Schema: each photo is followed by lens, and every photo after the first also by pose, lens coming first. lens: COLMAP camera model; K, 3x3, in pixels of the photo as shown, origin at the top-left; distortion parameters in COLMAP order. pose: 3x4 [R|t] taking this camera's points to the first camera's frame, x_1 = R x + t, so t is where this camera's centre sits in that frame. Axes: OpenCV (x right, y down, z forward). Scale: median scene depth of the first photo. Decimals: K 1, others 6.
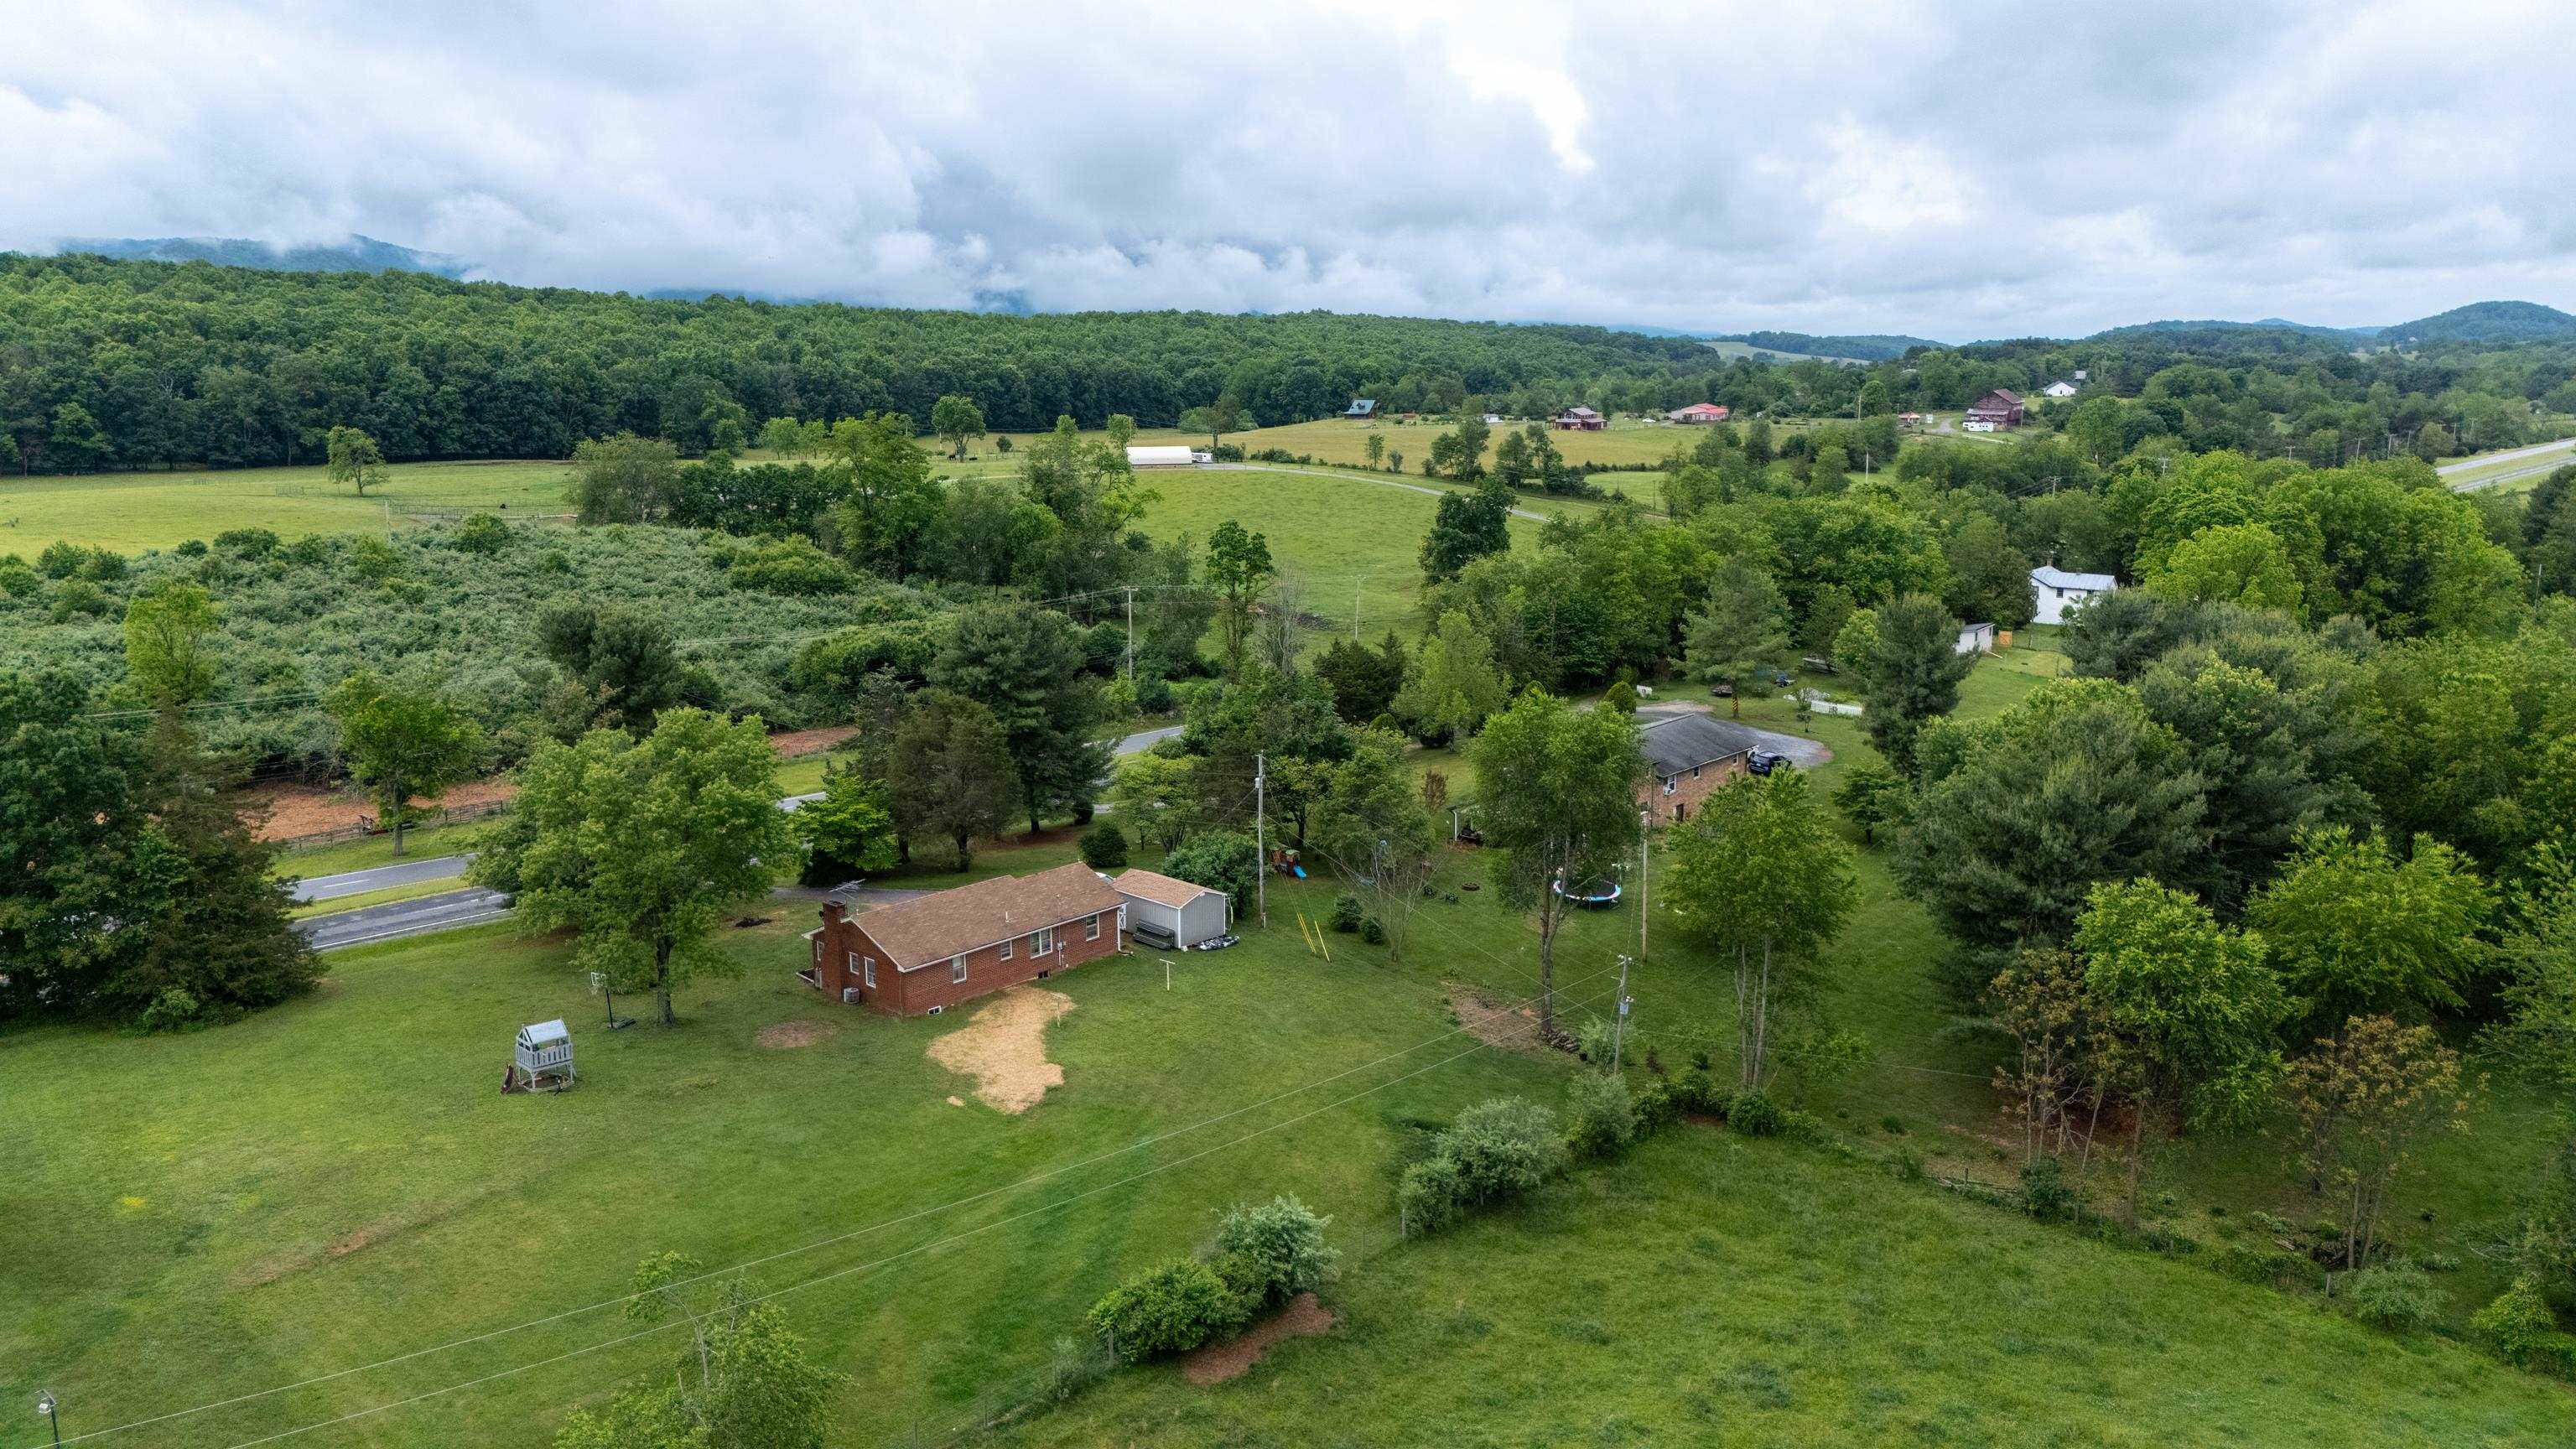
lens RADIAL K [[1893.9, 0, 1287.6], [0, 1893.9, 730.0], [0, 0, 1]] dist [0.073455, -0.065248]
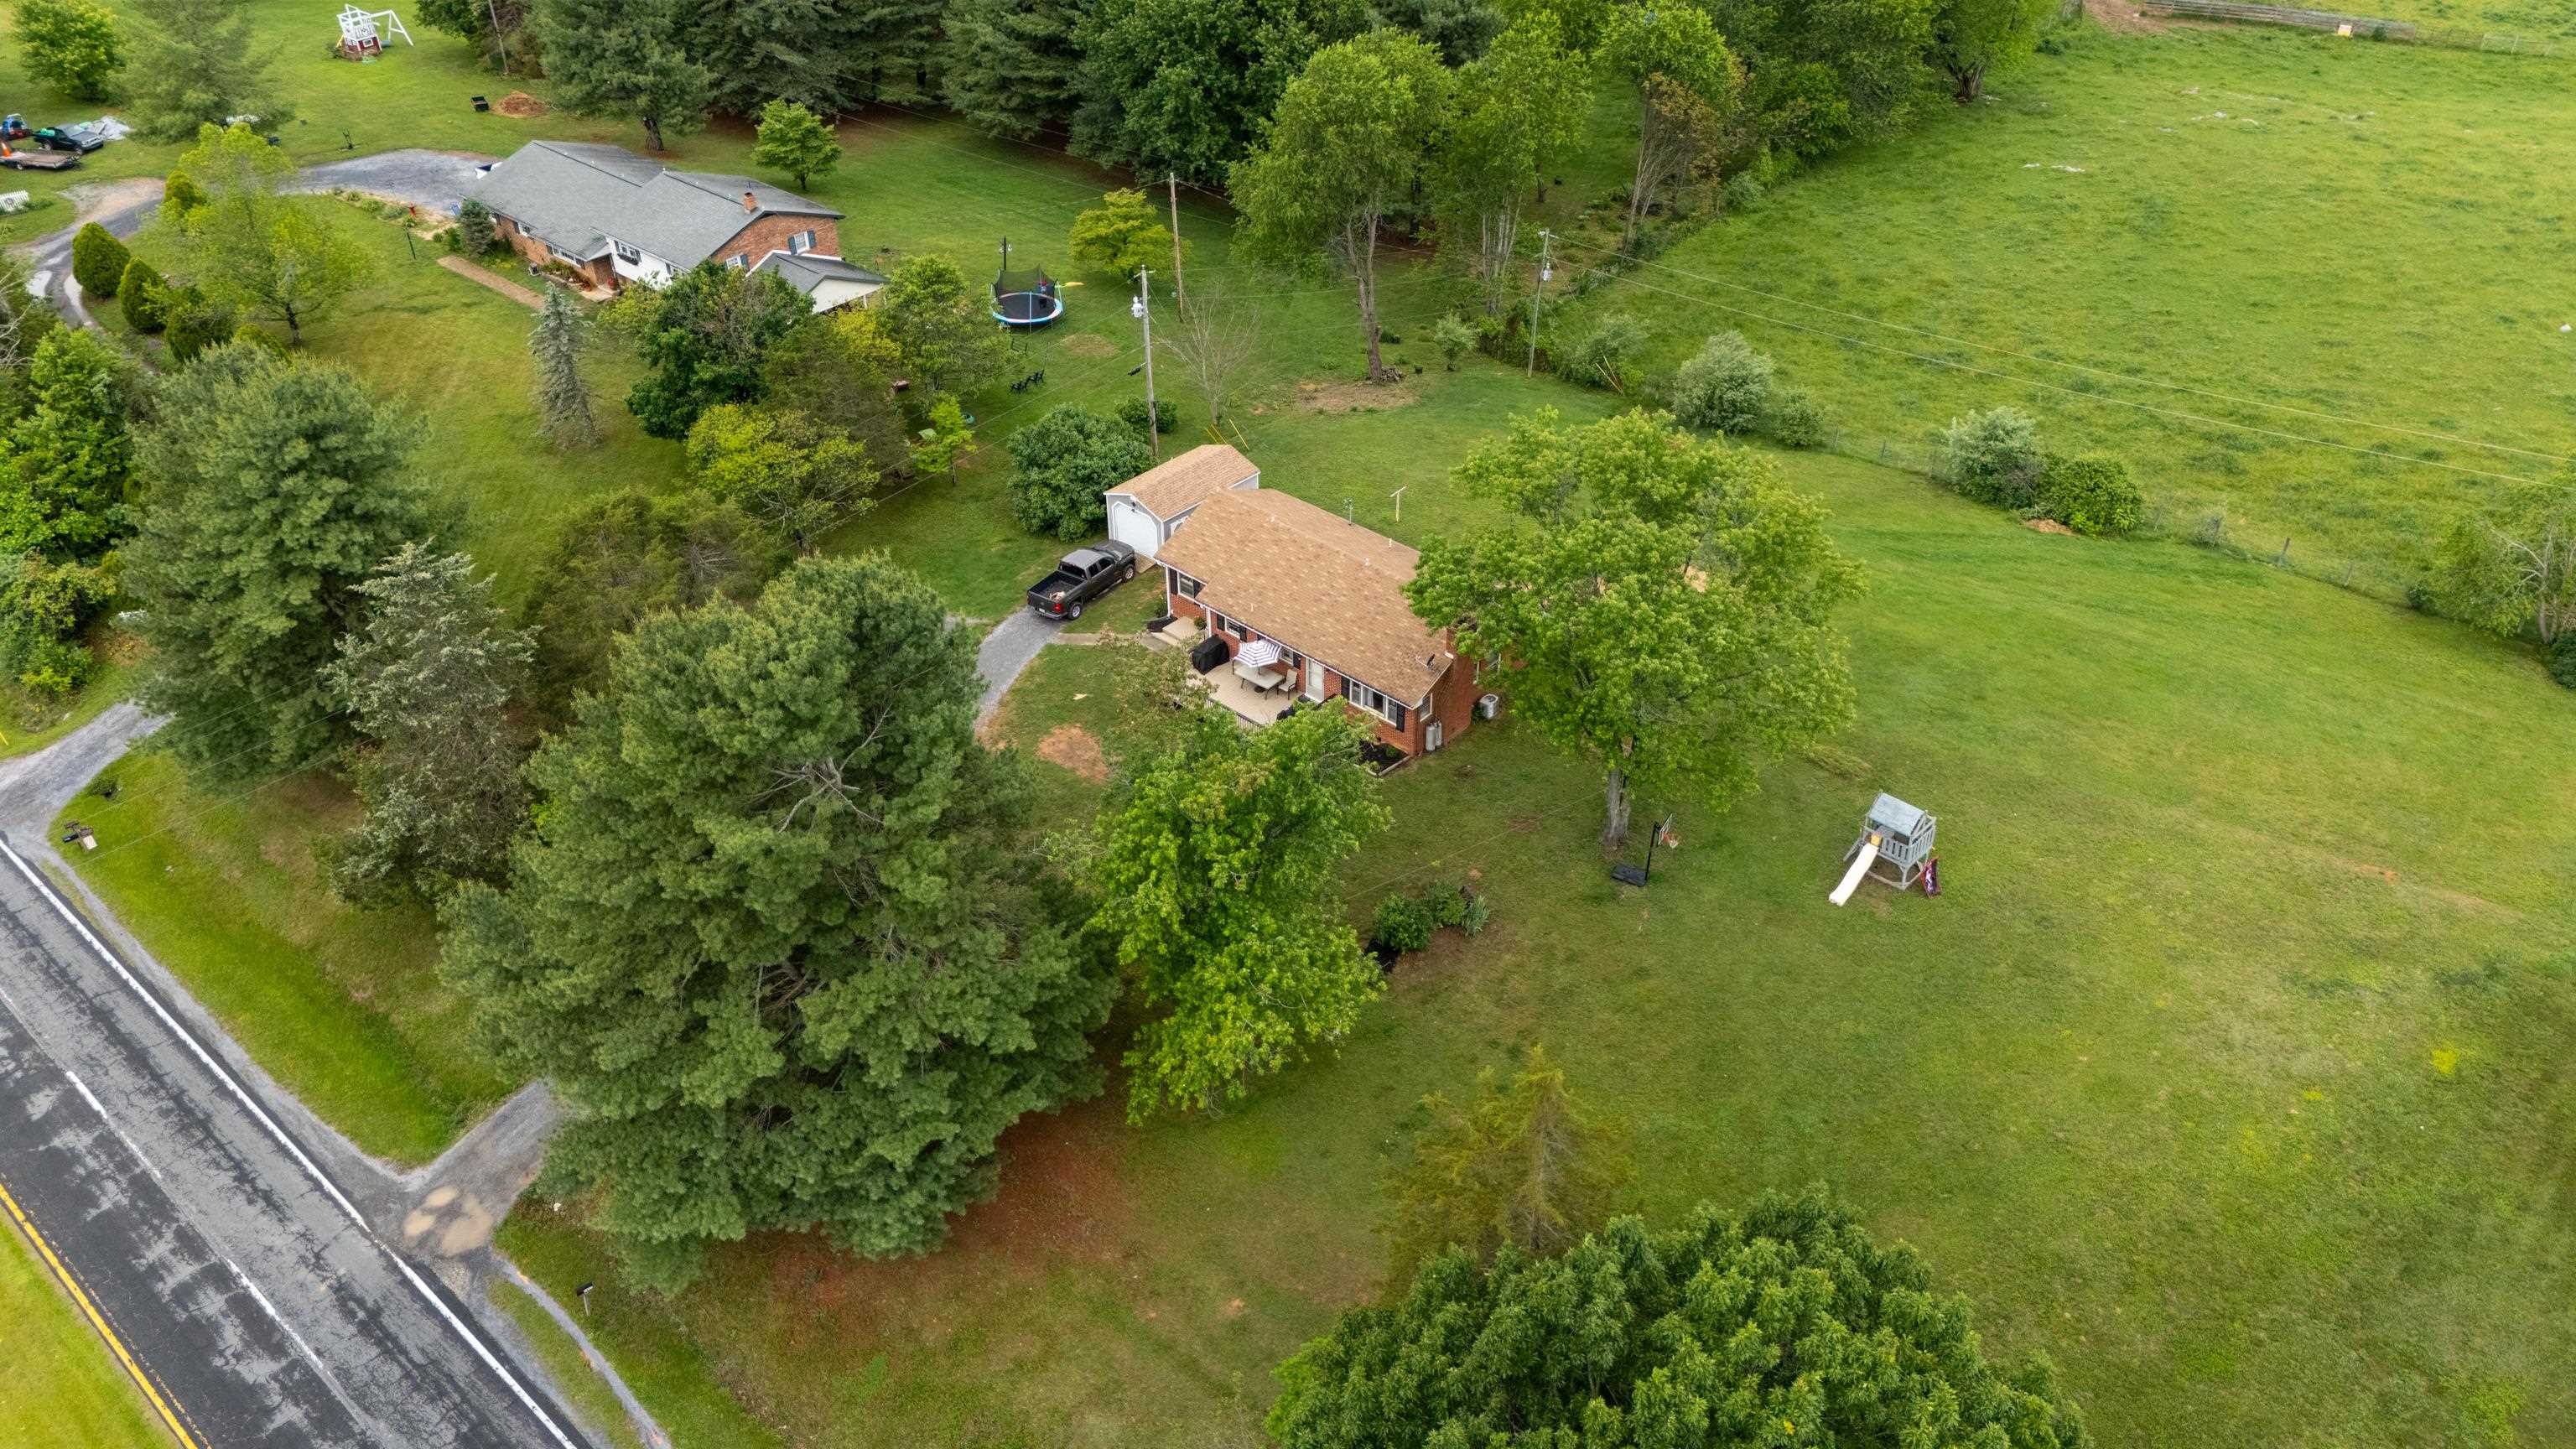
lens RADIAL K [[1893.8, 0, 1285.4], [0, 1893.8, 728.4], [0, 0, 1]] dist [0.083002, -0.088706]
pose [[-0.007300, -0.586005, 0.810275, -0.615973], [0.211520, 0.791057, 0.574011, -0.222952], [-0.977346, 0.175580, 0.118176, 0.717096]]
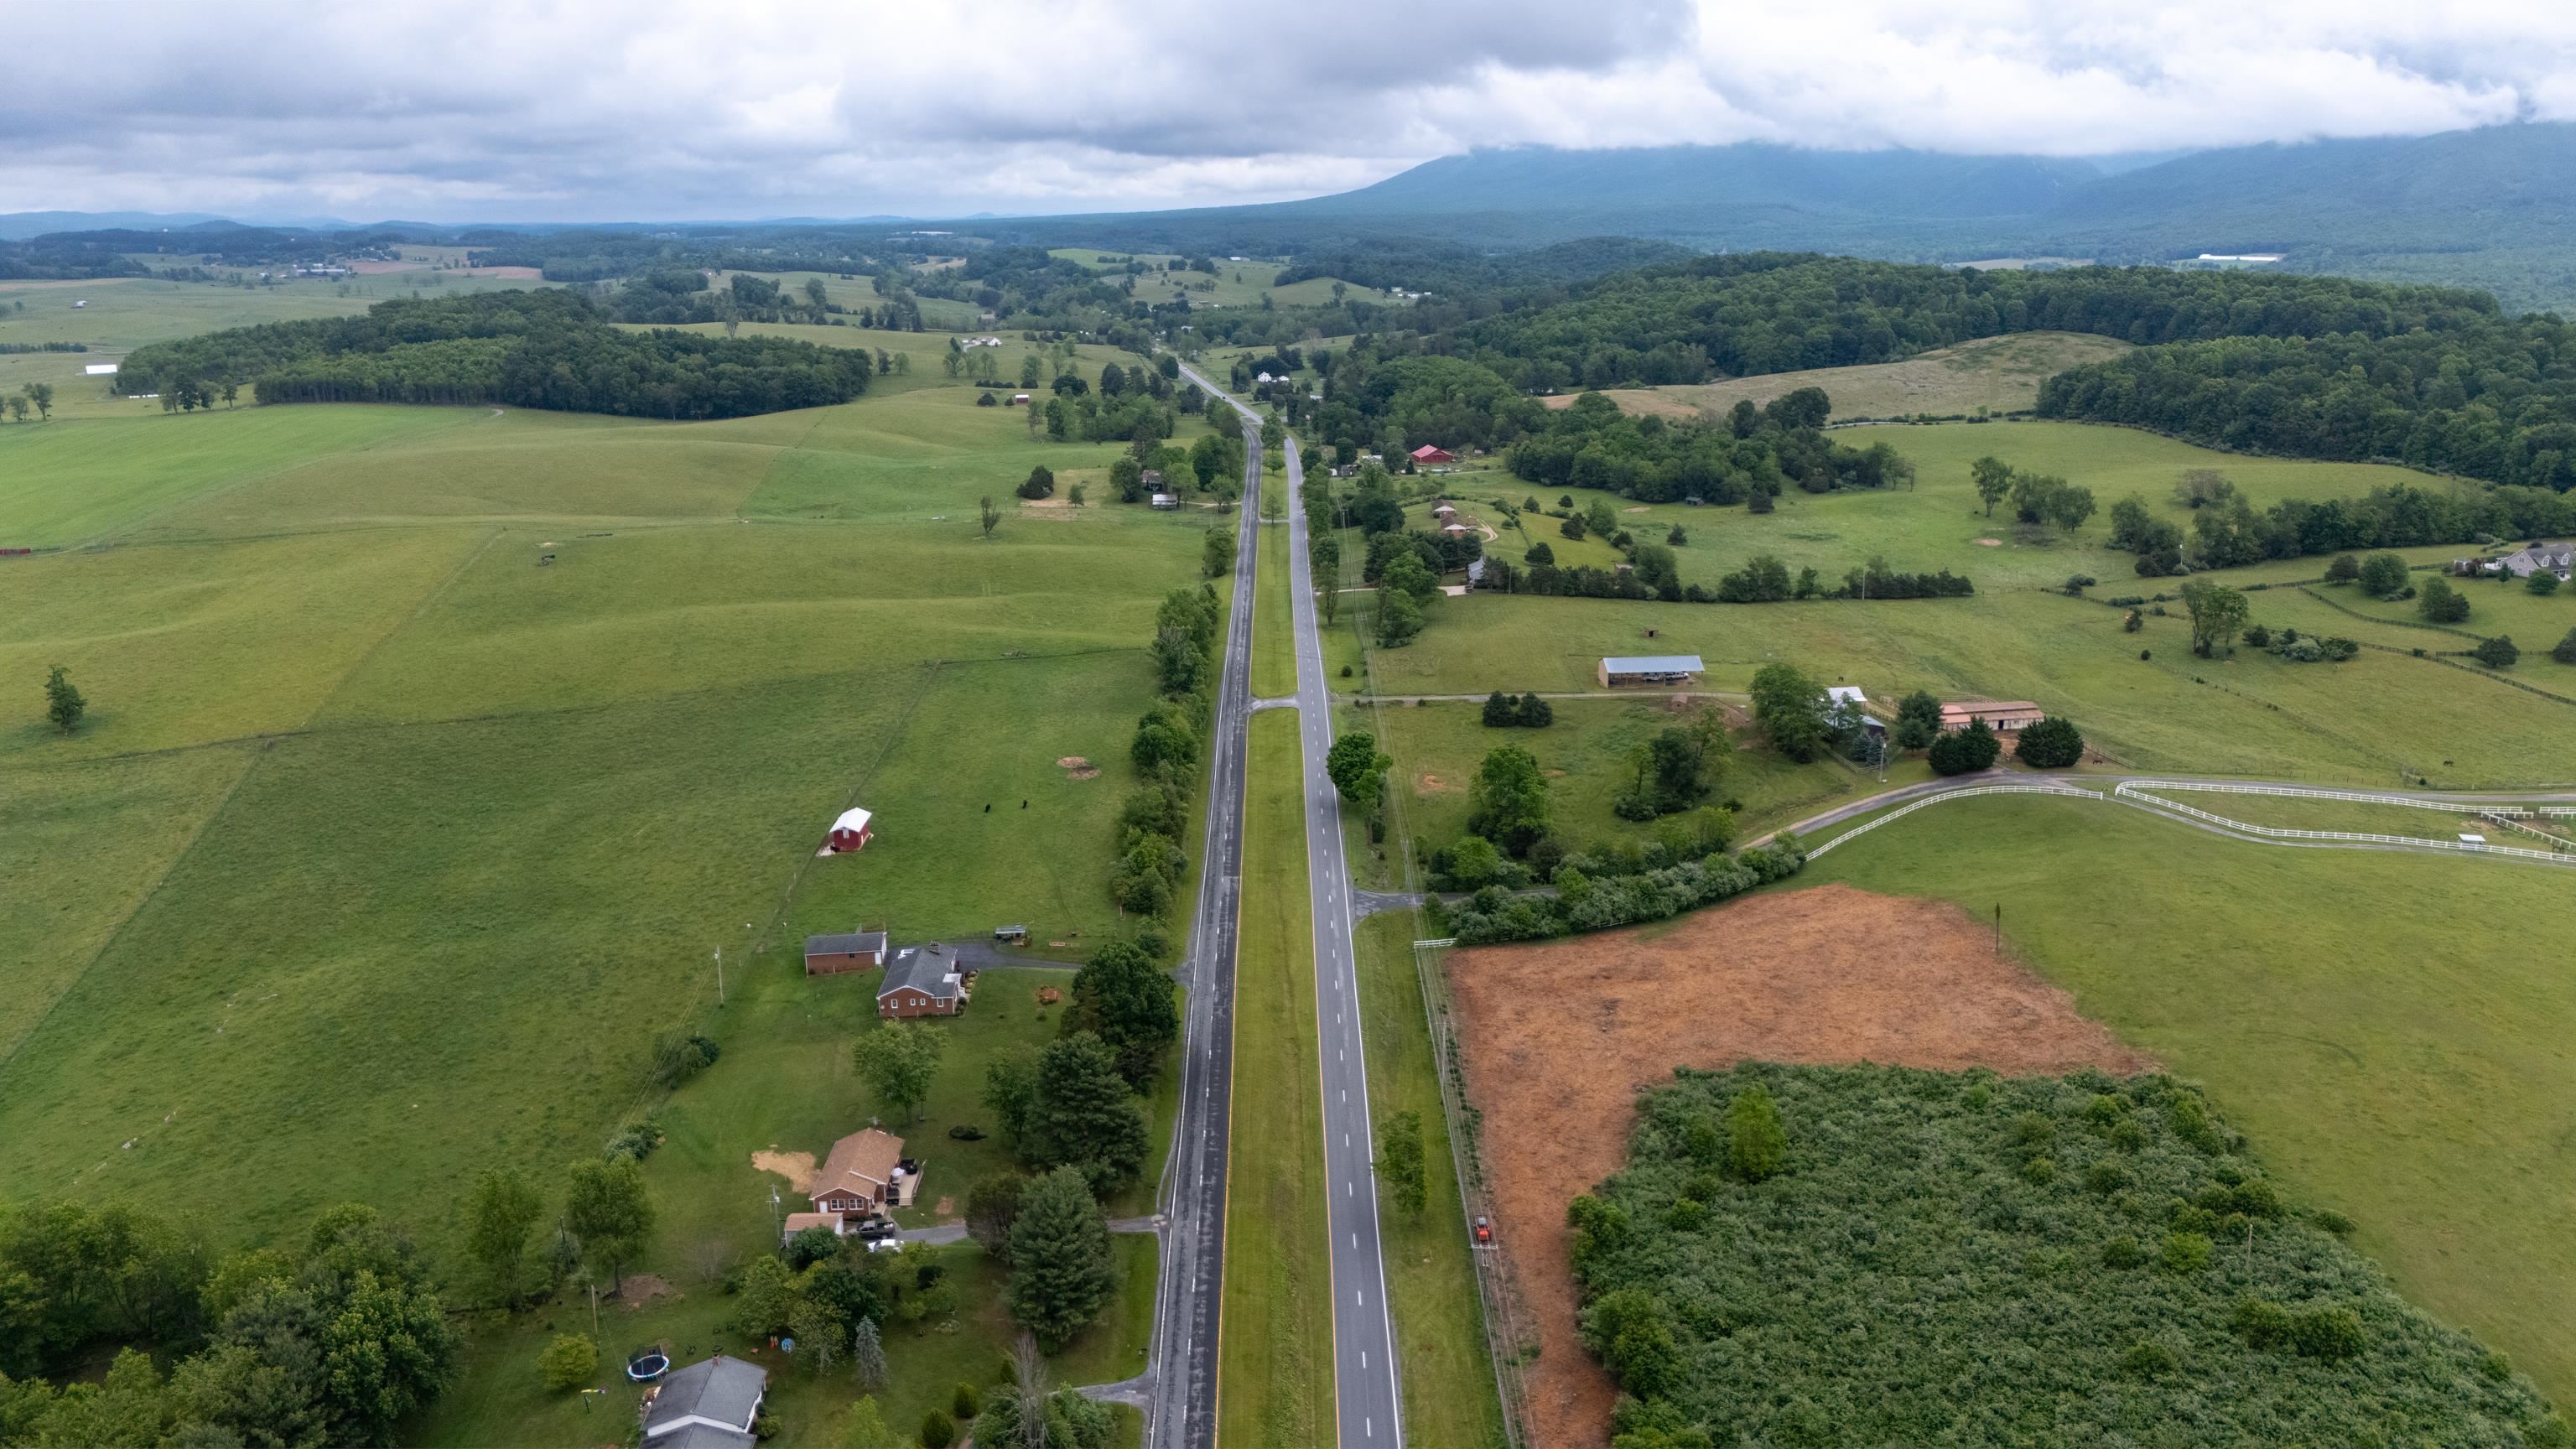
lens RADIAL K [[1893.8, 0, 1285.4], [0, 1893.8, 728.4], [0, 0, 1]] dist [0.083002, -0.088706]
pose [[-0.736953, 0.206969, -0.643479, 0.654406], [-0.114233, 0.900143, 0.420349, -1.112863], [0.666222, 0.383284, -0.639720, 2.034401]]
